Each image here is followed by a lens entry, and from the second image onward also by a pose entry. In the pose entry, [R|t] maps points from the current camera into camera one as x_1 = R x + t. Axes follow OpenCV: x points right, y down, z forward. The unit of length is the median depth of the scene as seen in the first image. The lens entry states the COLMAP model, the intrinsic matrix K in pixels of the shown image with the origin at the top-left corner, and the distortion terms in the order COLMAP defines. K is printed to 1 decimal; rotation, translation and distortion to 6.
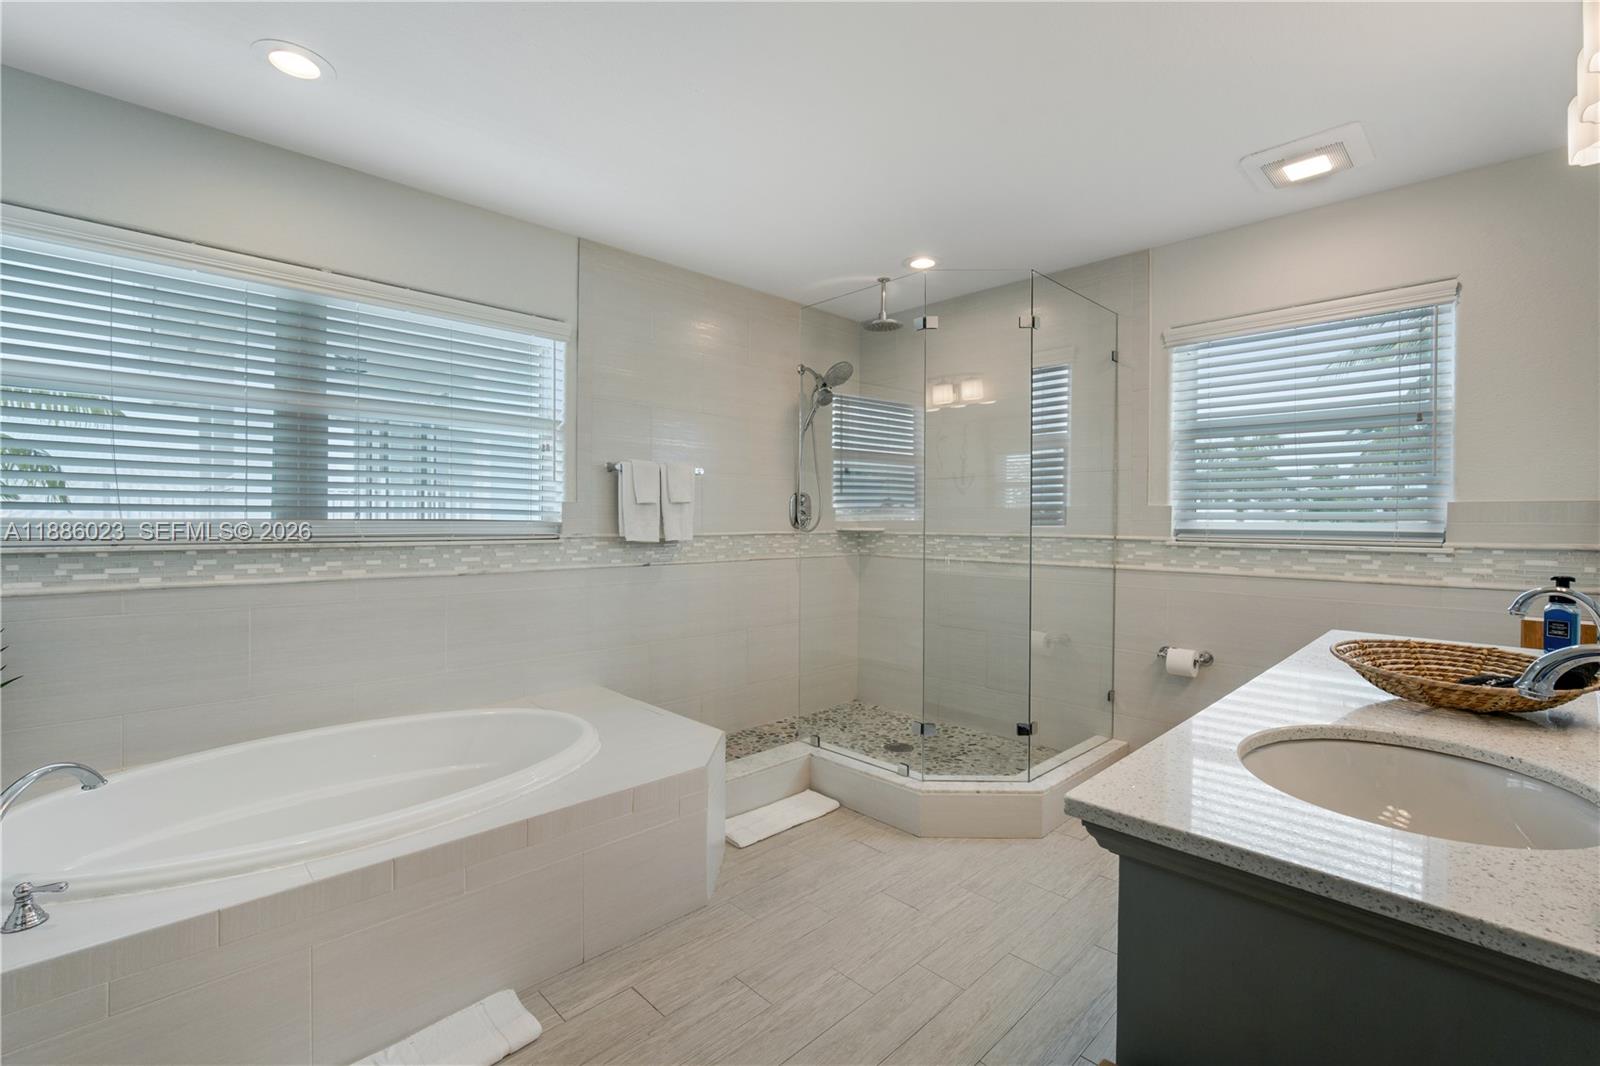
lens RADIAL K [[701.2, 0, 801.4], [0, 701.2, 530.6], [0, 0, 1]] dist [-0.001089, 0.000264]
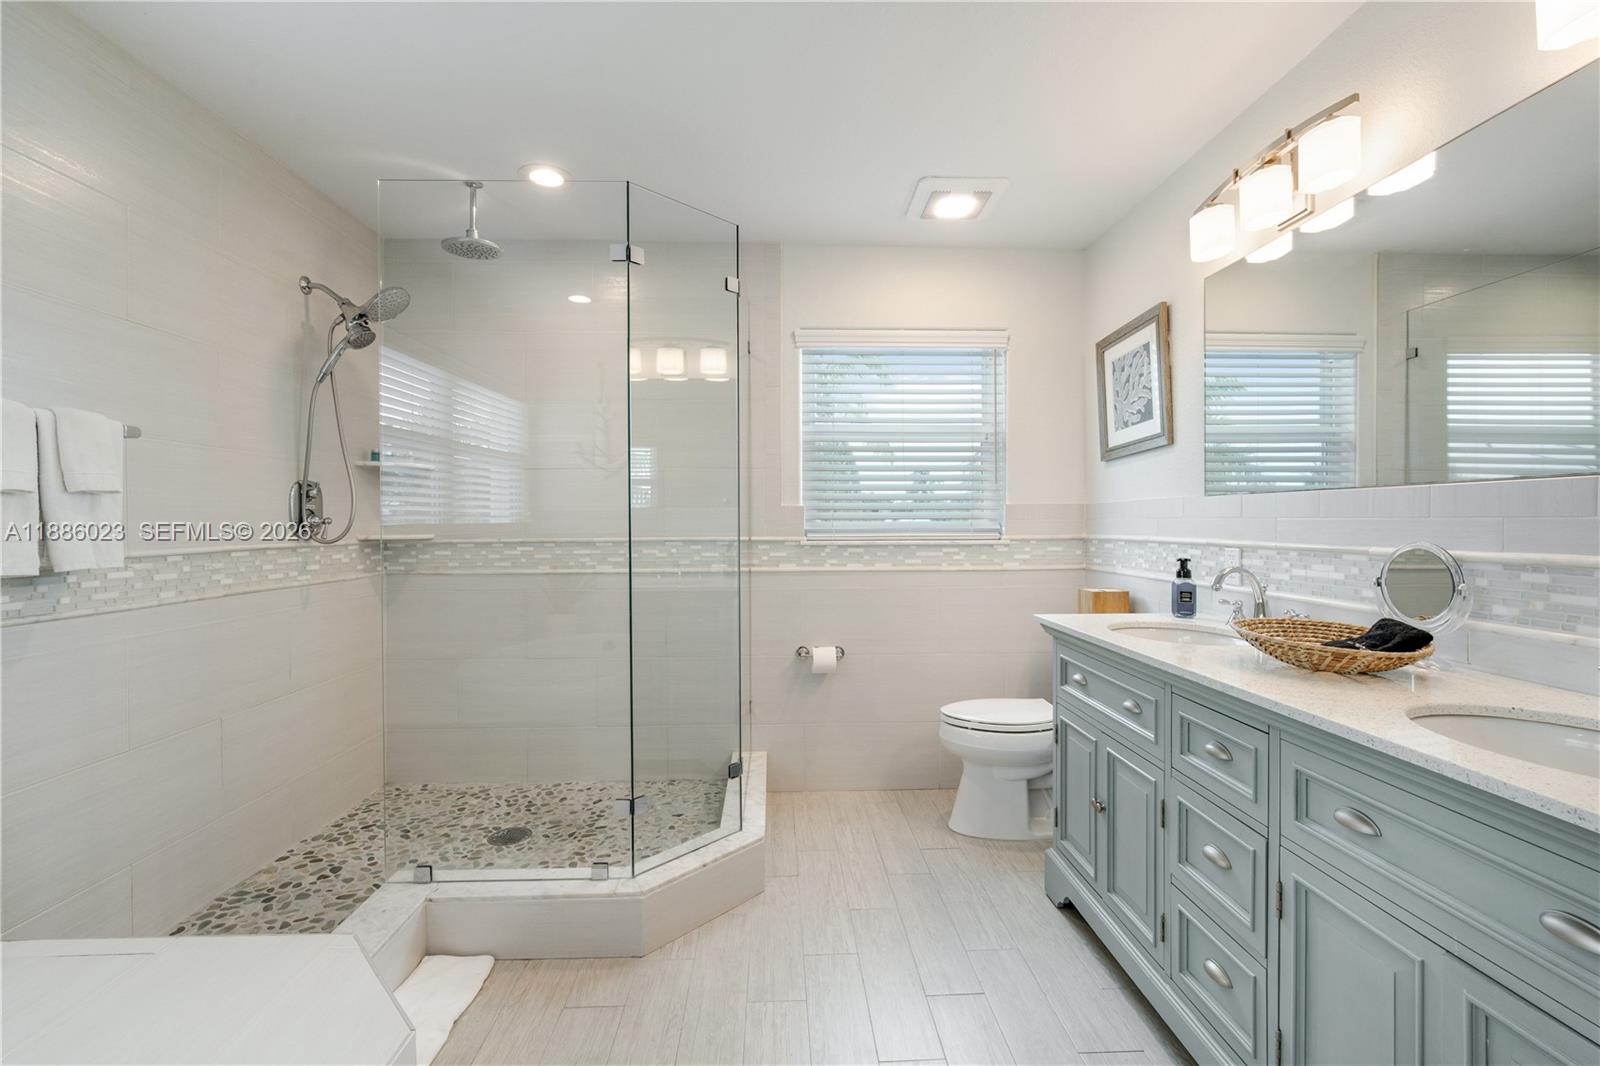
lens RADIAL K [[699.7, 0, 796.7], [0, 699.7, 528.0], [0, 0, 1]] dist [-0.000666, 0.000445]
pose [[0.677599, -0.015769, 0.735263, -0.194253], [0.020285, 0.999790, 0.002748, -0.005911], [-0.735152, 0.013053, 0.677776, 0.296843]]
